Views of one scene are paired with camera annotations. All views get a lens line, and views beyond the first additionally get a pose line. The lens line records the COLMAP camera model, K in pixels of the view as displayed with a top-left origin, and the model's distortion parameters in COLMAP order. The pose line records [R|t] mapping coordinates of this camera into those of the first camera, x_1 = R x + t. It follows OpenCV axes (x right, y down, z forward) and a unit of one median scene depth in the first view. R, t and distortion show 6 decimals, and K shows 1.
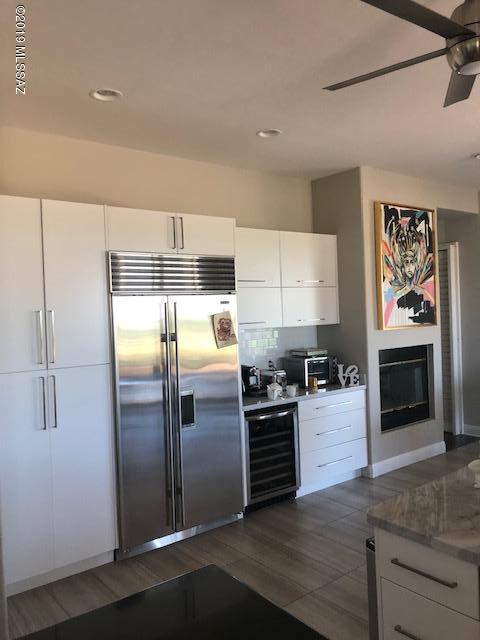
lens RADIAL K [[528.7, 0, 240.1], [0, 528.7, 322.7], [0, 0, 1]] dist [0.015757, 0.012814]
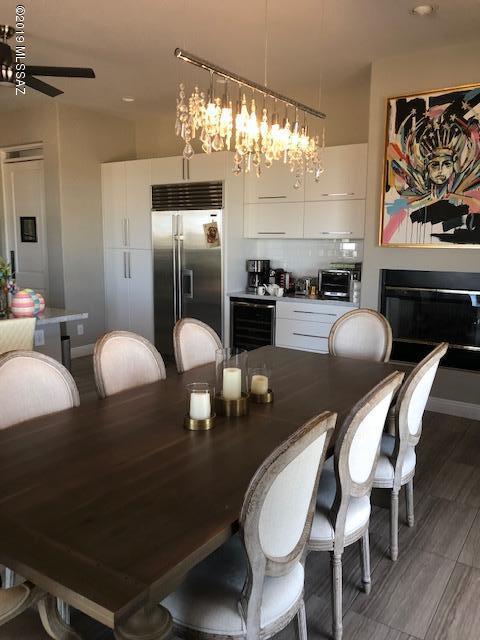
lens RADIAL K [[528.7, 0, 239.4], [0, 528.7, 316.9], [0, 0, 1]] dist [0.015757, 0.012814]
pose [[0.310700, 0.180412, -0.933229, 1.024900], [-0.038980, 0.983414, 0.177136, -0.018755], [0.949708, -0.018659, 0.312580, 0.470800]]
